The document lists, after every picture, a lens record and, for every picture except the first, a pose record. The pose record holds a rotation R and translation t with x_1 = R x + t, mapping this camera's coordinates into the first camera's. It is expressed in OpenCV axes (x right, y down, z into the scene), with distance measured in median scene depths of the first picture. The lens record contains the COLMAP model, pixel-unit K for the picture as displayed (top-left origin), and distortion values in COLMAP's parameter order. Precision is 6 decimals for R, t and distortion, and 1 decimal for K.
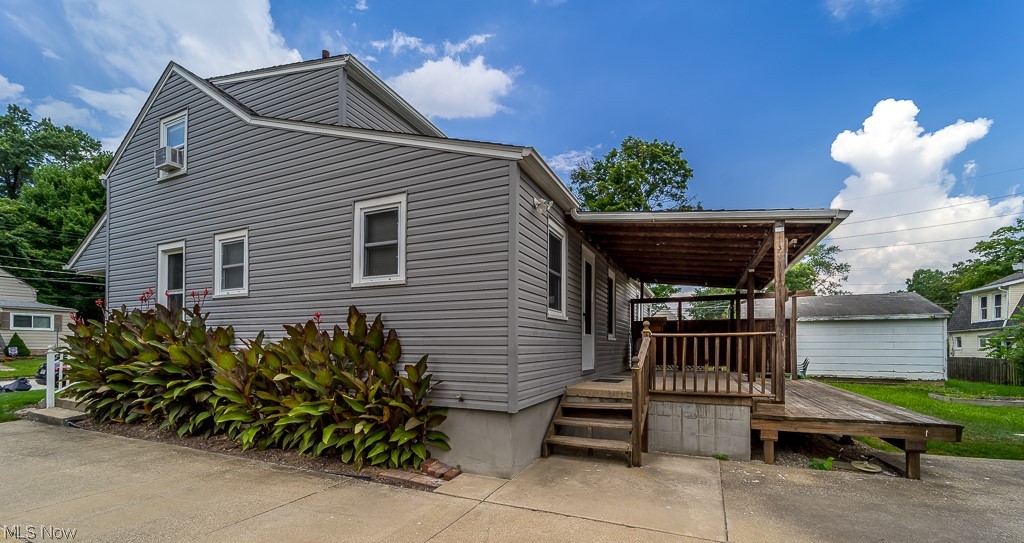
lens RADIAL K [[407.7, 0, 512.2], [0, 407.7, 341.8], [0, 0, 1]] dist [0.000226, 0.000029]
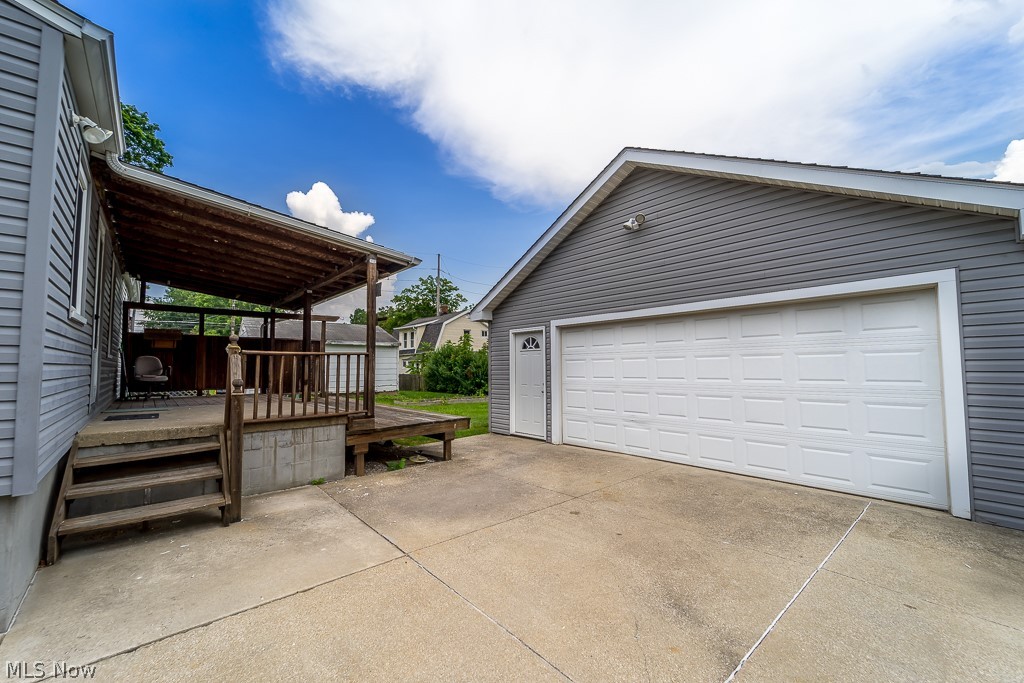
lens RADIAL K [[411.1, 0, 512.0], [0, 411.1, 341.5], [0, 0, 1]] dist [-0.001191, -0.000232]
pose [[0.402718, 0.051963, 0.913848, -0.196413], [-0.004048, 0.998479, -0.054992, 0.005338], [-0.915315, 0.018447, 0.402316, 0.186647]]
